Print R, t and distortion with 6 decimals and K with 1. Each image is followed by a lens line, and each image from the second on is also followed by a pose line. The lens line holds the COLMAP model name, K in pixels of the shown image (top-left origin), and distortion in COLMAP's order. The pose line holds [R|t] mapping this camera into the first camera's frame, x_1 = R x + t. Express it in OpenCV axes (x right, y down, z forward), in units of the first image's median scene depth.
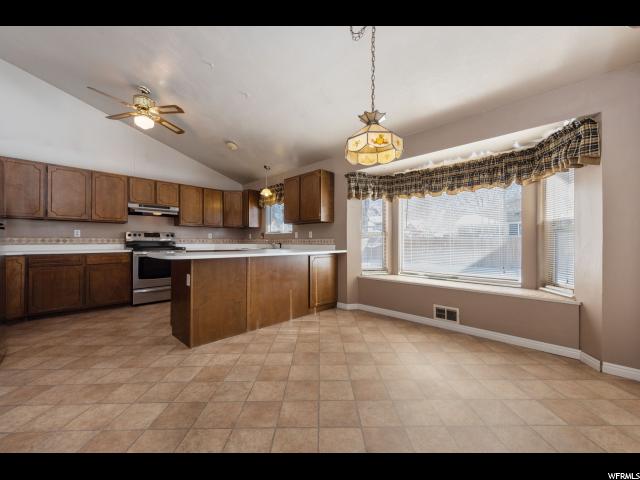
lens RADIAL K [[255.1, 0, 323.7], [0, 255.1, 240.4], [0, 0, 1]] dist [0.018894, -0.000148]
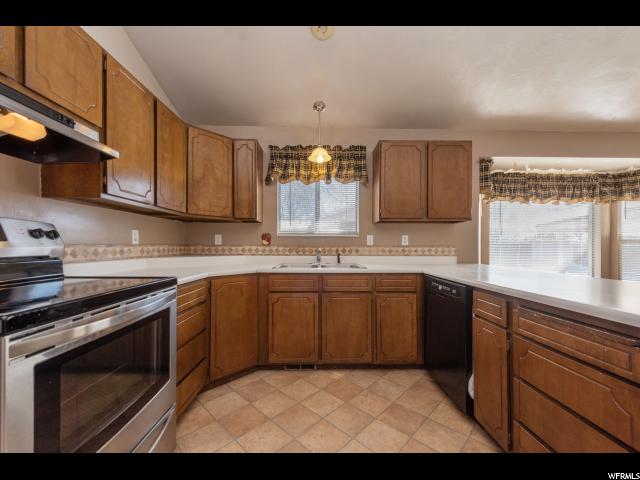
lens RADIAL K [[258.5, 0, 321.6], [0, 258.5, 243.5], [0, 0, 1]] dist [0.011406, -0.000083]
pose [[0.701176, 0.004283, 0.712975, -0.706708], [-0.006100, 0.999981, -0.000009, -0.013823], [-0.712962, -0.004343, 0.701189, 0.751873]]
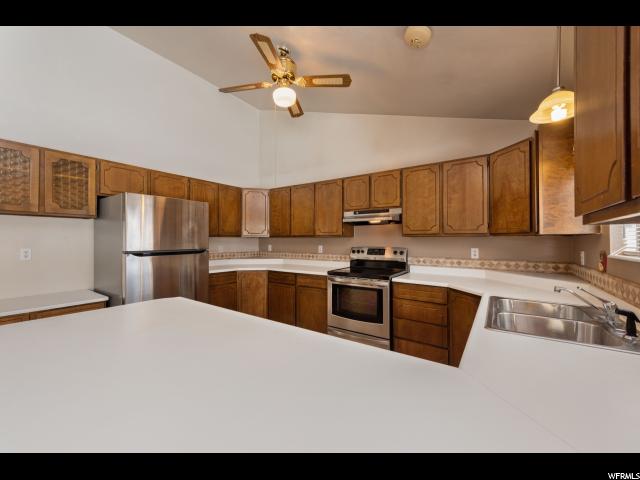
lens RADIAL K [[255.1, 0, 323.7], [0, 255.1, 240.4], [0, 0, 1]] dist [0.018894, -0.000148]
pose [[0.162262, -0.001715, -0.986746, 0.004458], [0.004881, 0.999988, -0.000935, -0.059421], [0.986736, -0.004665, 0.162269, 0.851468]]
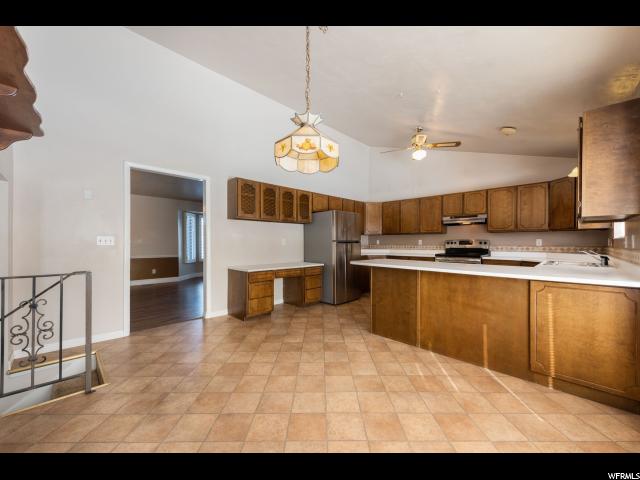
lens RADIAL K [[250.3, 0, 322.0], [0, 250.3, 245.1], [0, 0, 1]] dist [0.008354, -0.000056]
pose [[-0.008248, 0.008429, -0.999930, 0.456150], [0.003443, 0.999959, 0.008401, -0.024826], [0.999960, -0.003374, -0.008277, 0.460002]]
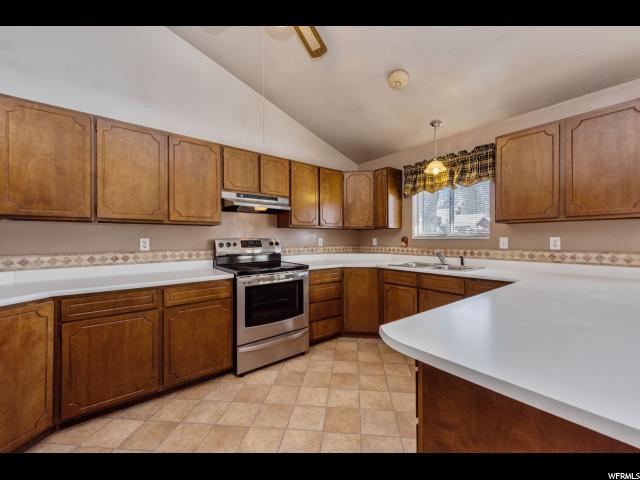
lens RADIAL K [[258.1, 0, 326.3], [0, 258.1, 238.3], [0, 0, 1]] dist [0.019778, -0.000122]
pose [[0.993482, -0.006699, -0.113796, -0.479037], [0.007059, 0.999971, 0.002759, -0.039335], [0.113774, -0.003544, 0.993500, 0.465855]]
